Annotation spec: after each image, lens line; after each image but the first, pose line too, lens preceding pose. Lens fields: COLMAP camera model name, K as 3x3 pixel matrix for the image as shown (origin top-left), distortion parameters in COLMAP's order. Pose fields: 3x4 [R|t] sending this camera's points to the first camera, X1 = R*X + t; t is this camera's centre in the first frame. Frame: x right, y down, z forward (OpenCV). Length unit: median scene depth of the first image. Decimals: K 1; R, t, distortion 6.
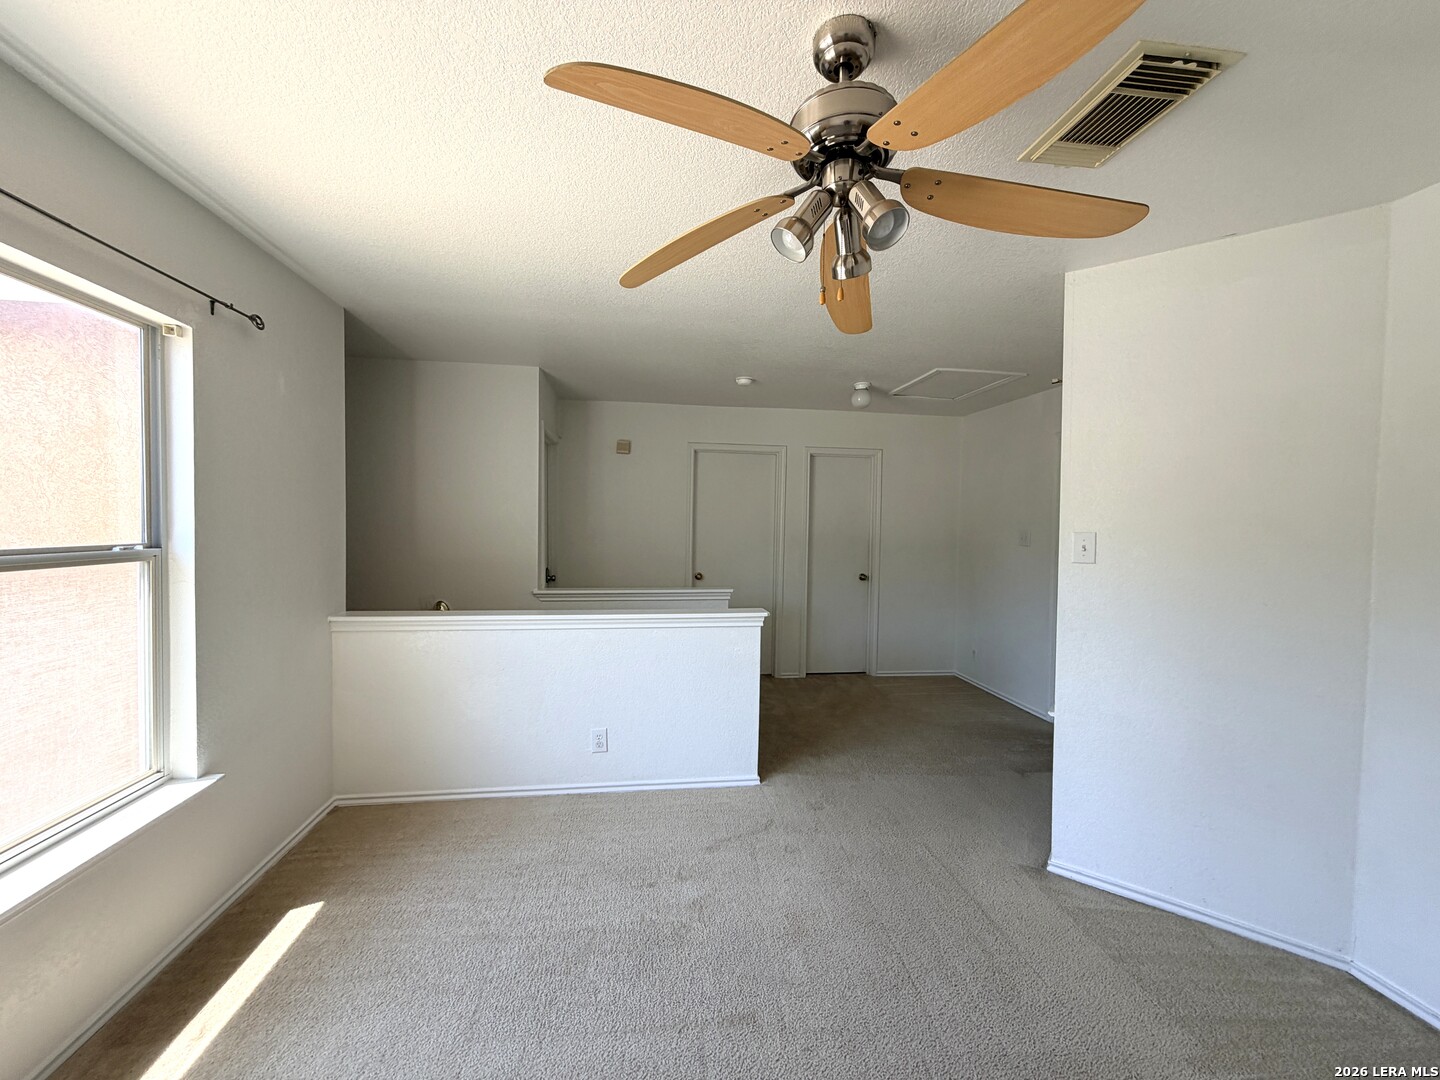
lens RADIAL K [[585.7, 0, 715.9], [0, 585.7, 539.9], [0, 0, 1]] dist [0.004760, -0.000549]
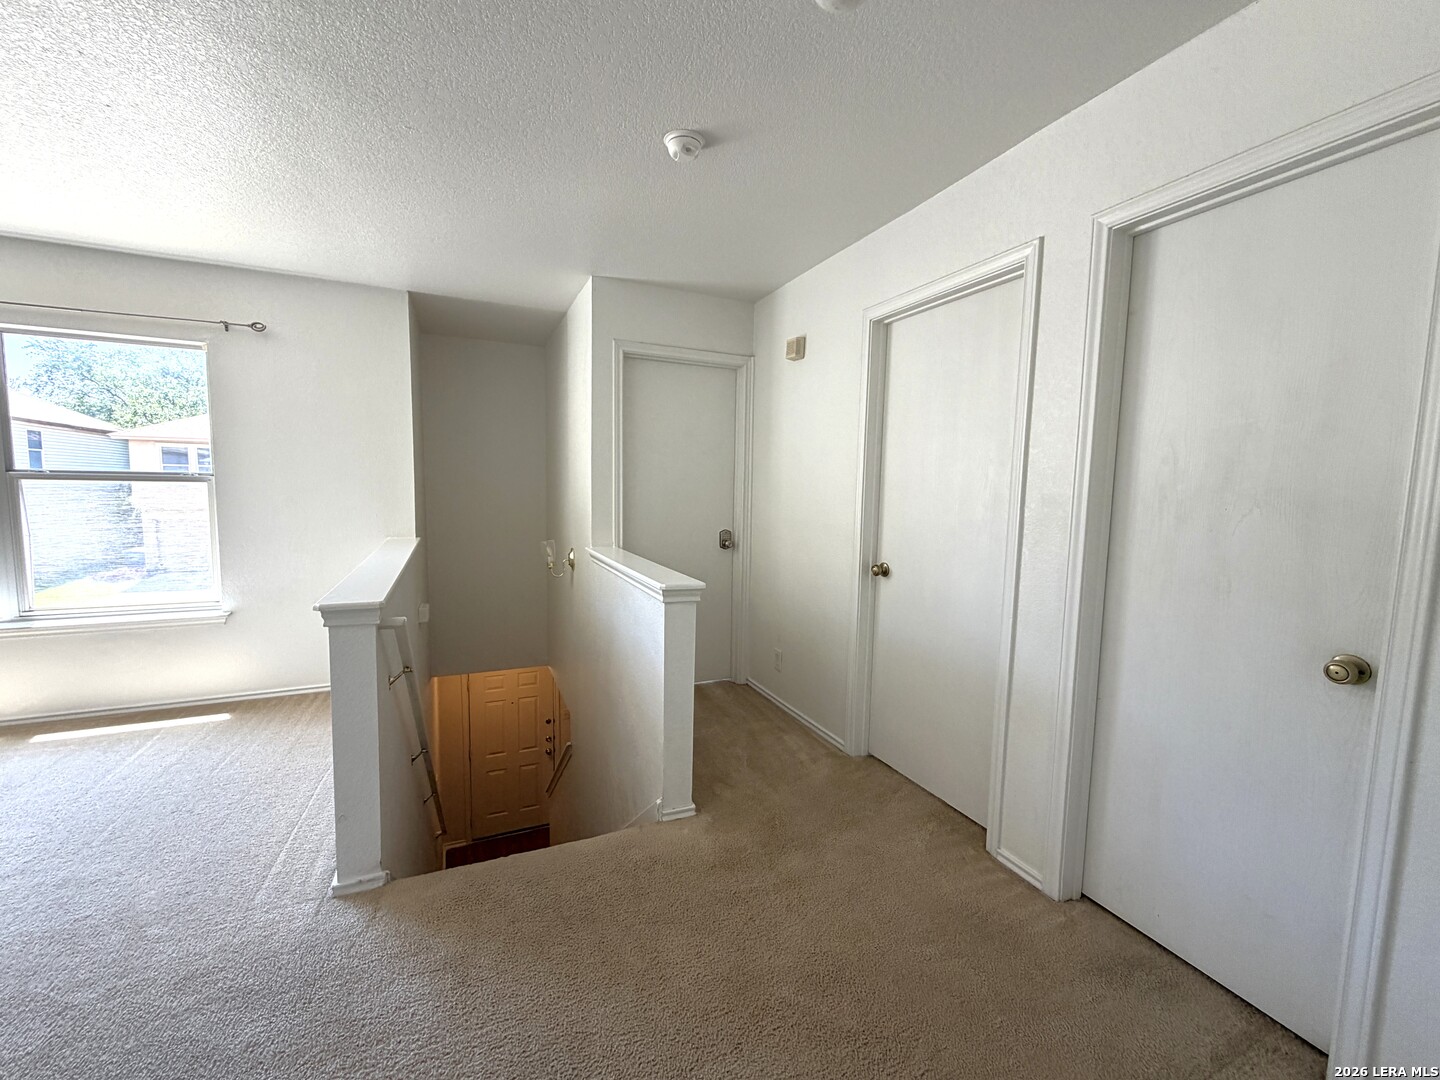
lens RADIAL K [[585.7, 0, 715.5], [0, 585.7, 535.4], [0, 0, 1]] dist [0.004760, -0.000549]
pose [[0.271944, 0.071734, -0.959636, 0.434793], [-0.043841, 0.997106, 0.062111, 0.006898], [0.961314, 0.025180, 0.274302, 0.738987]]
